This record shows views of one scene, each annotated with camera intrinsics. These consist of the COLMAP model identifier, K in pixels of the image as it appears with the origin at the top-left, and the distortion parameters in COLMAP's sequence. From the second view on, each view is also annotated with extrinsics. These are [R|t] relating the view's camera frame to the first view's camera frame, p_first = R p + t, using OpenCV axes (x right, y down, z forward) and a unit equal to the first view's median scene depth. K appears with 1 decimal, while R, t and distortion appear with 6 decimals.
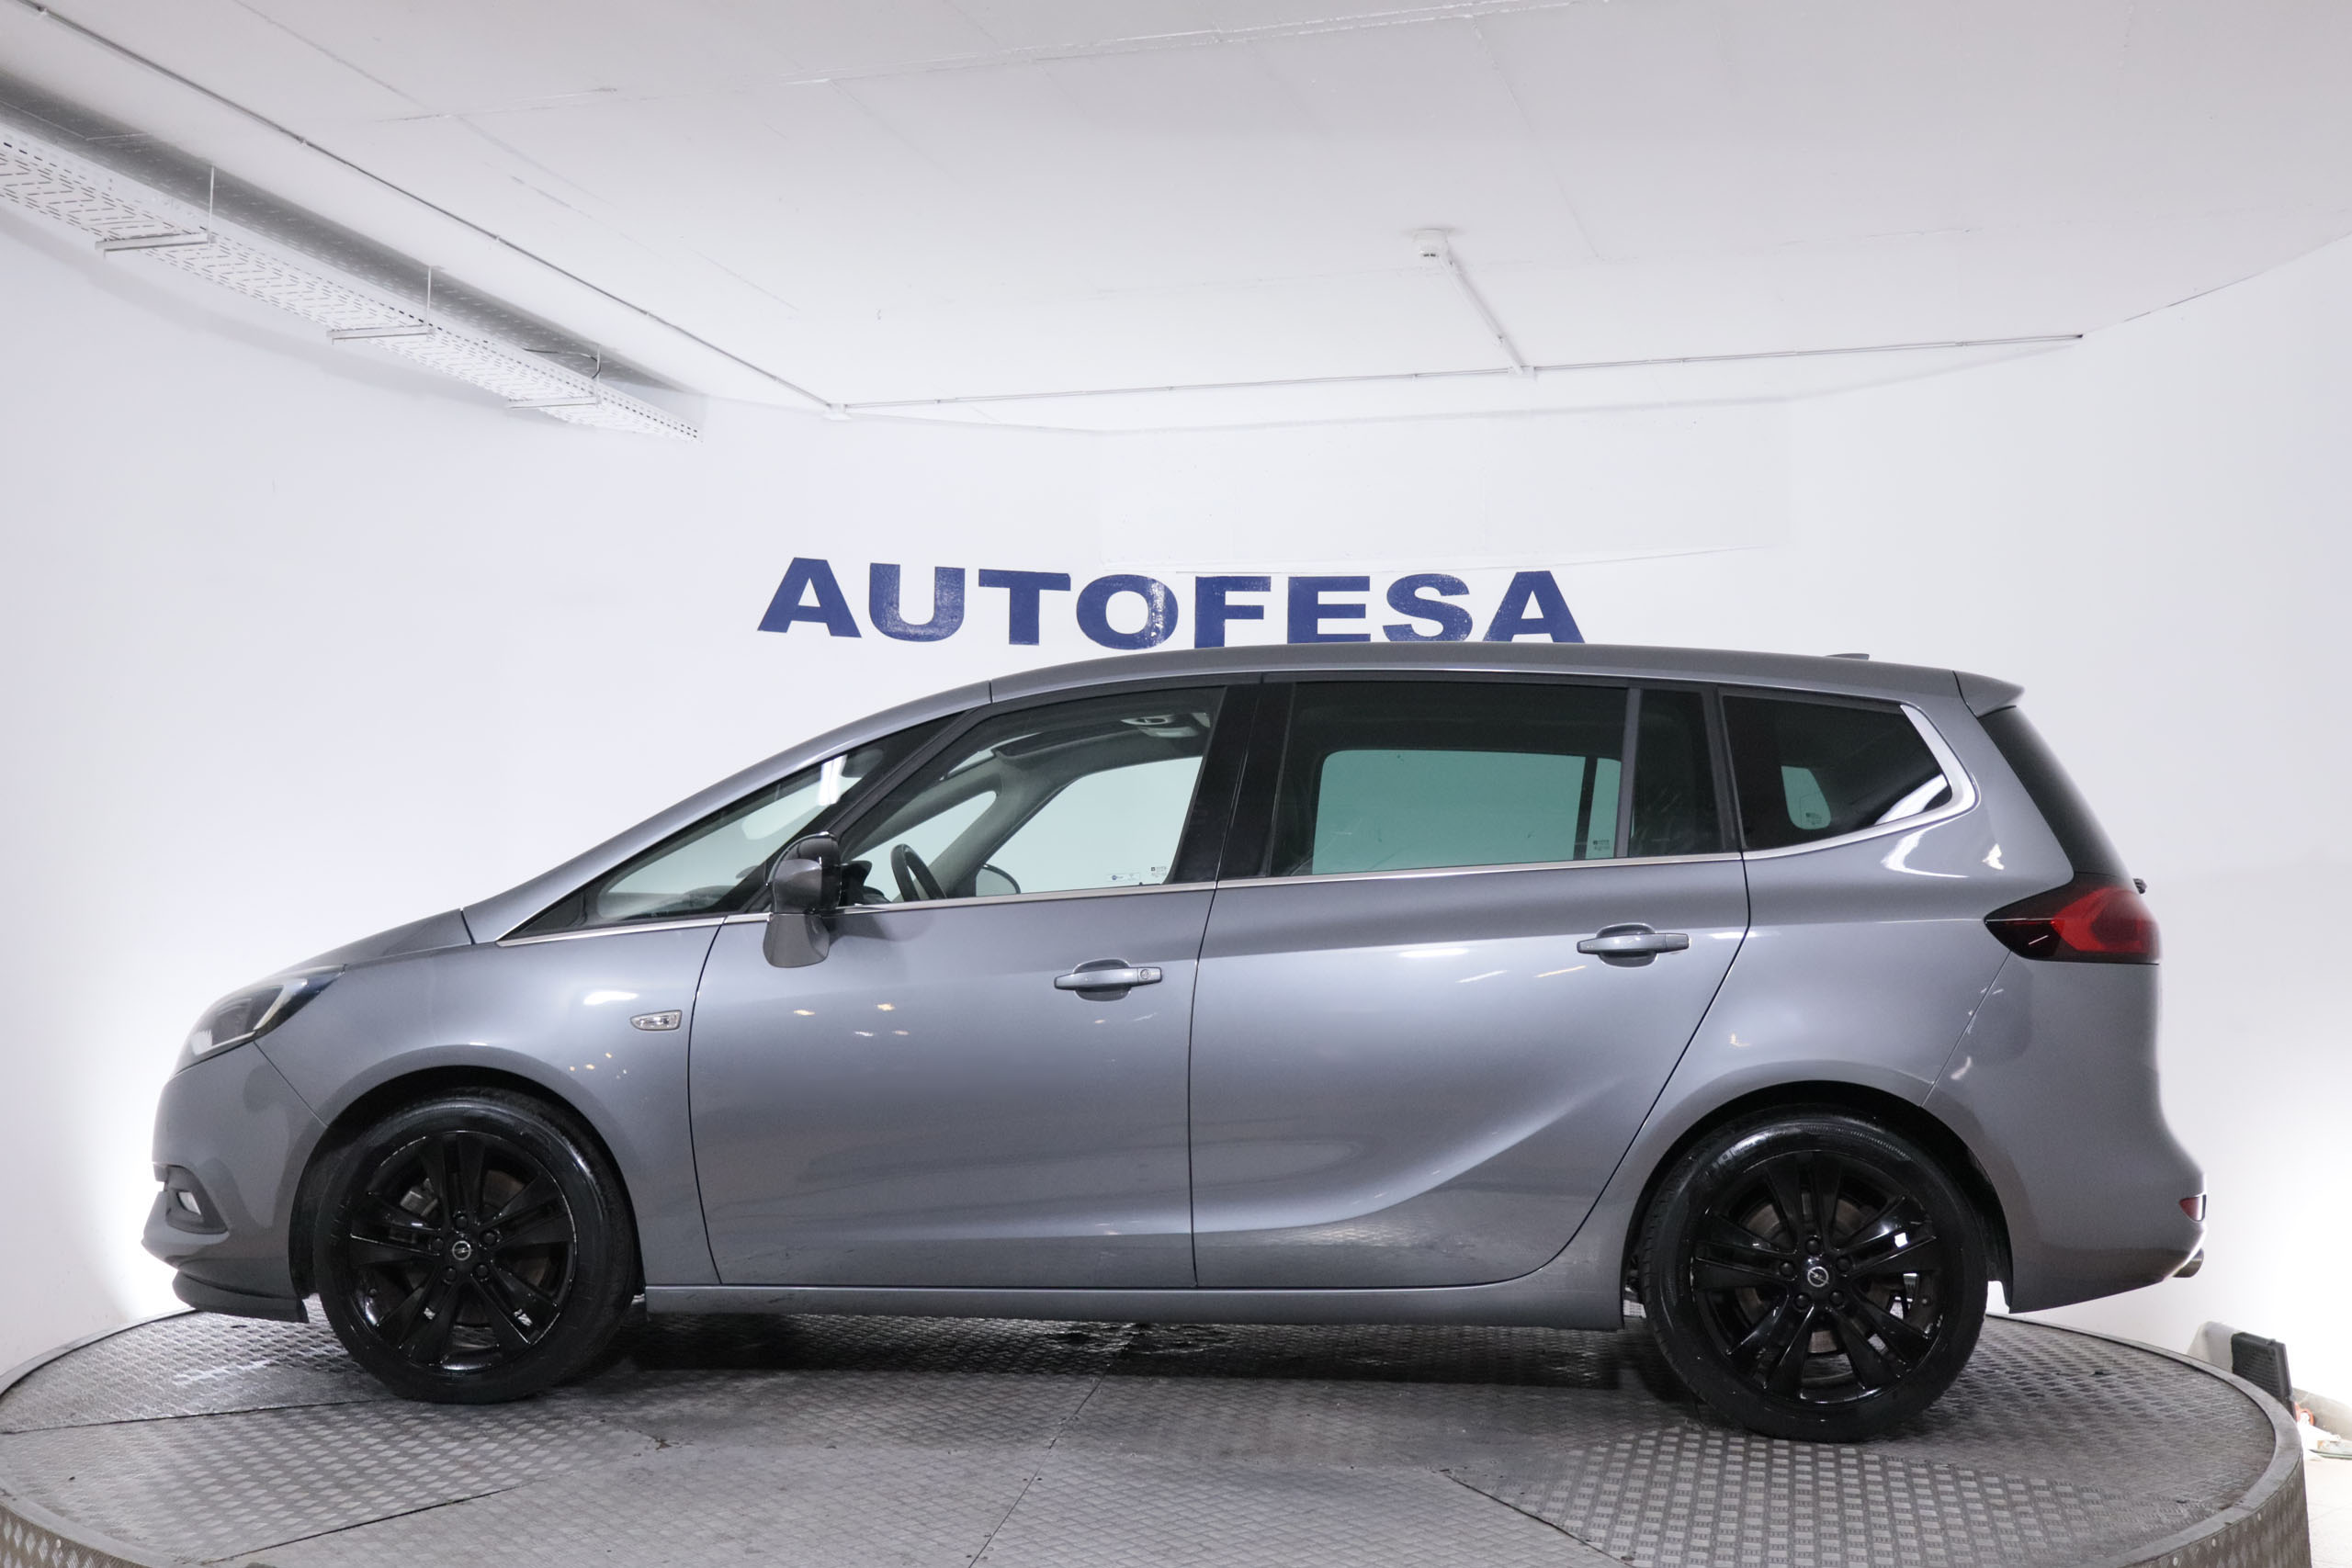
lens RADIAL K [[2626.7, 0, 1176.0], [0, 2626.7, 784.0], [0, 0, 1]] dist [0.023854, -0.013013]
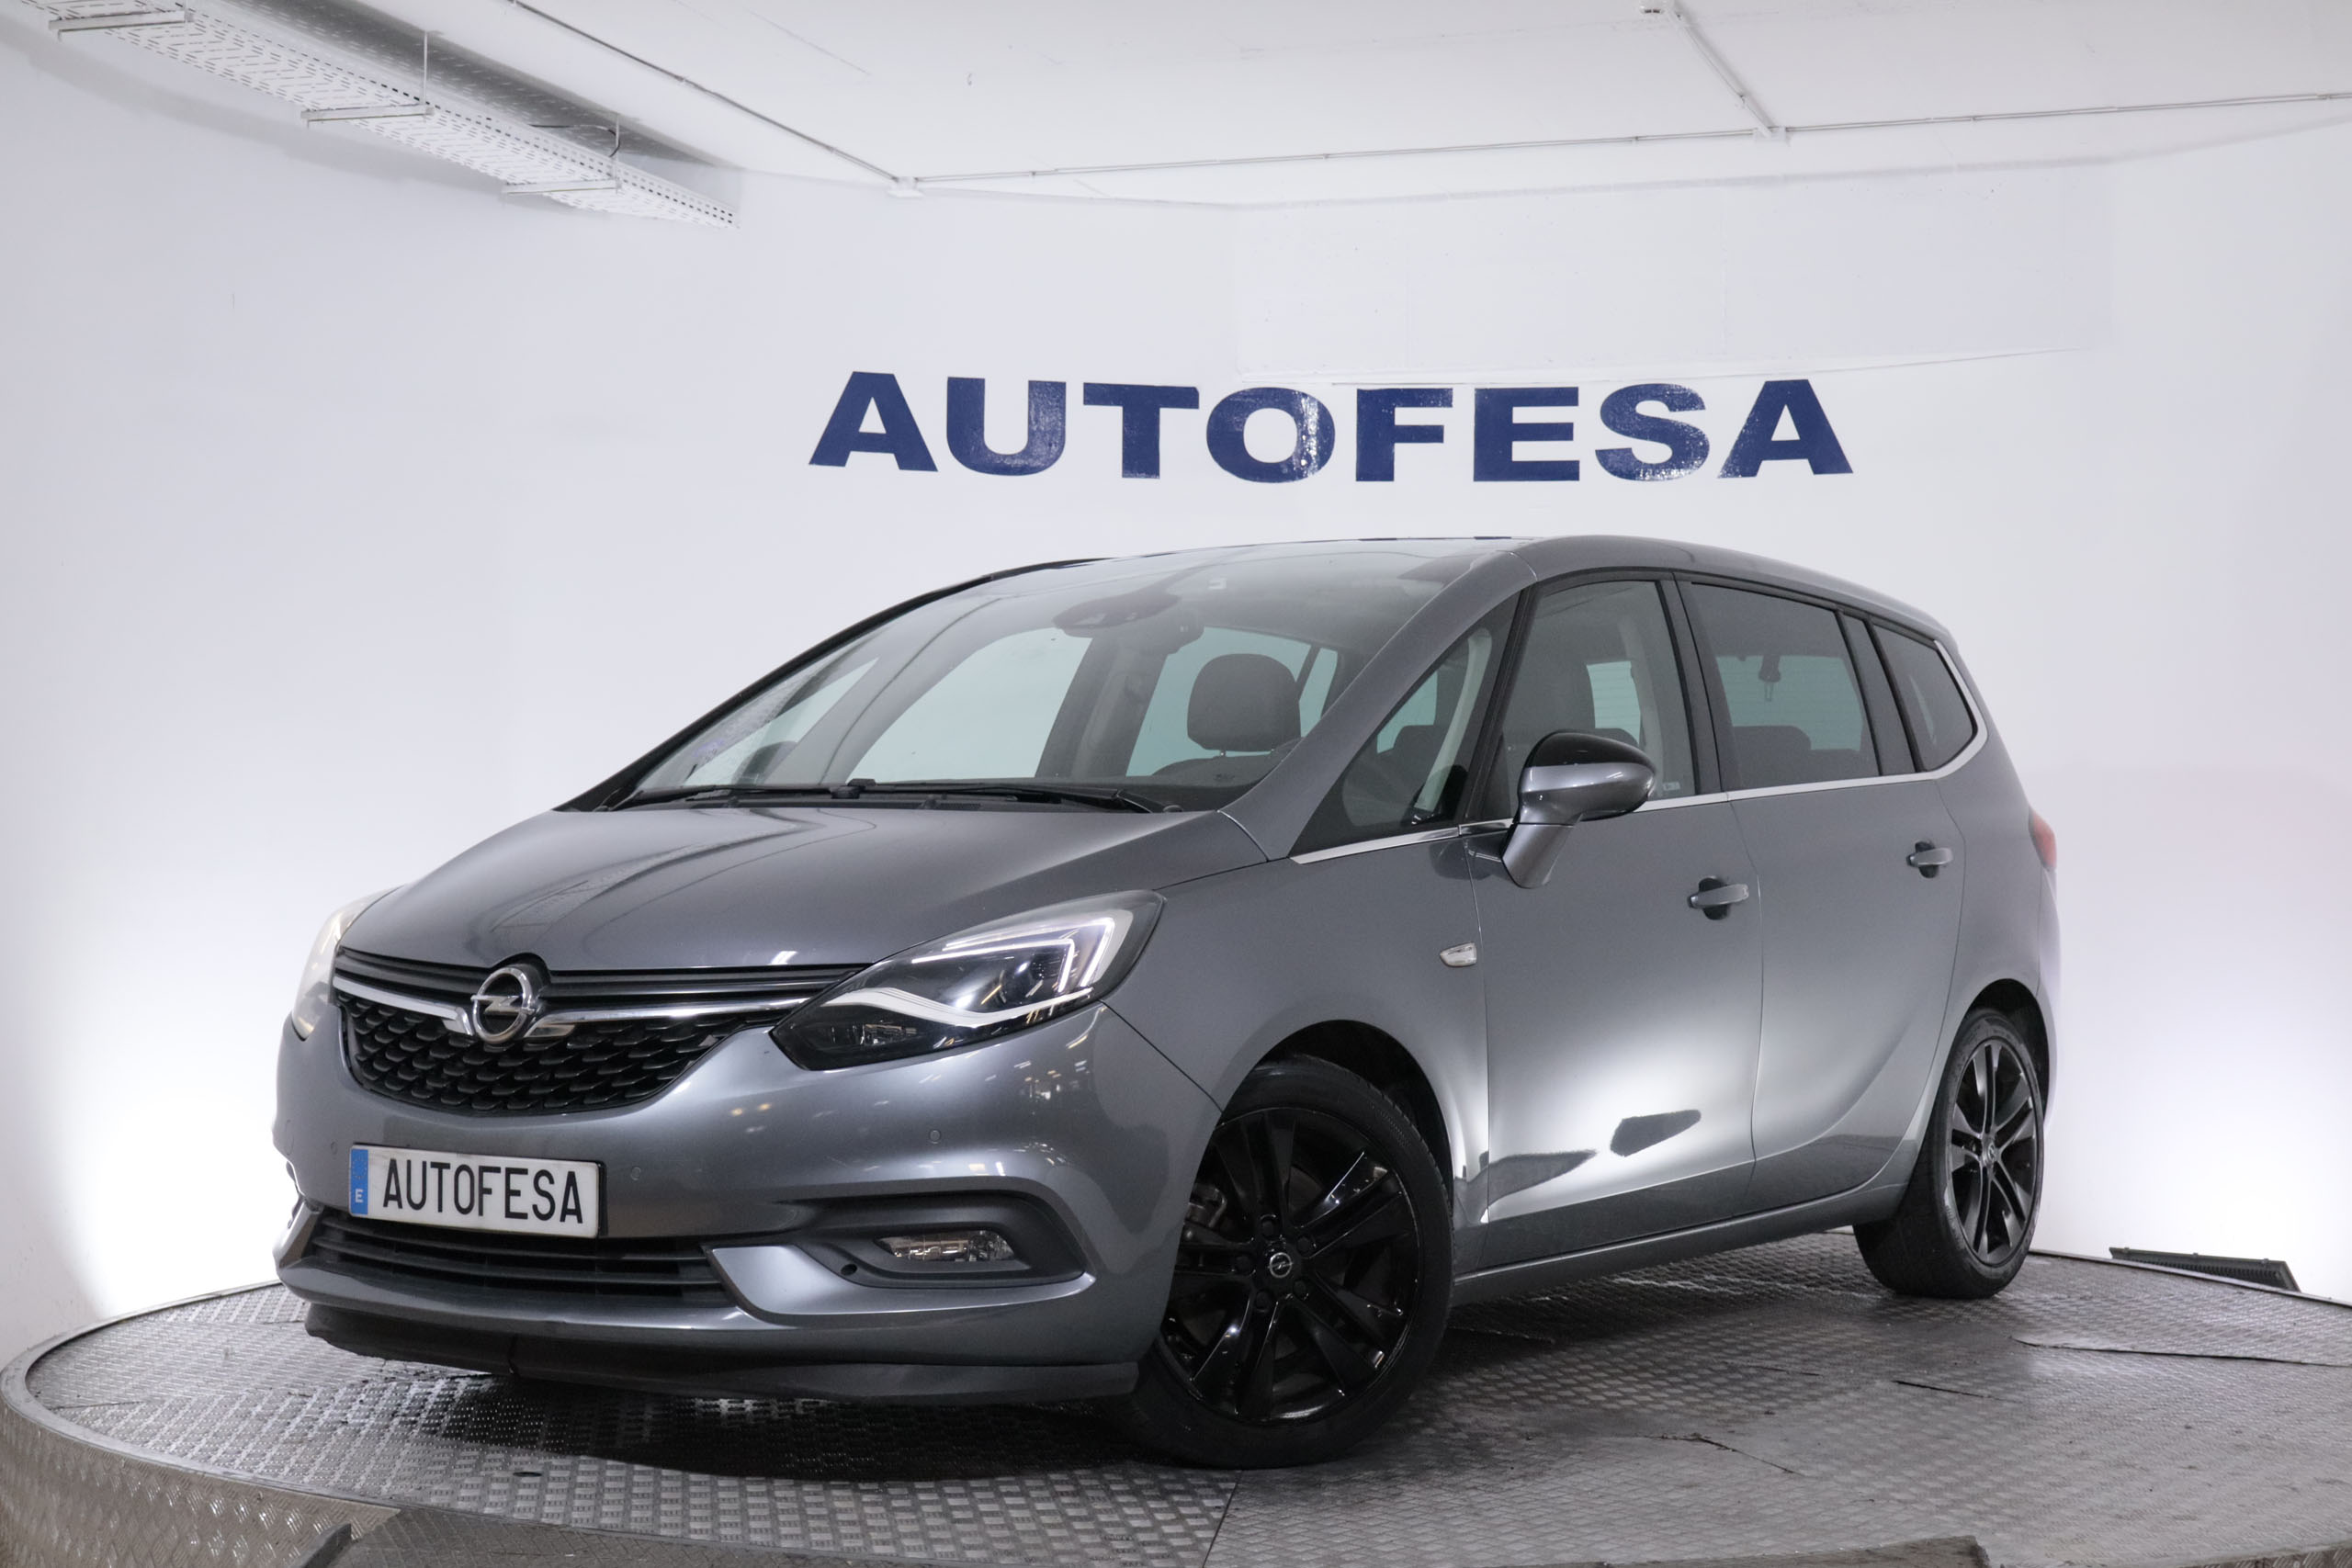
lens RADIAL K [[3745.2, 0, 1176.0], [0, 3745.2, 784.0], [0, 0, 1]] dist [0.032204, -0.017905]
pose [[0.999446, -0.005394, -0.032830, -0.015098], [0.006780, 0.999085, 0.042233, -0.011951], [0.032572, -0.042432, 0.998568, -0.186456]]
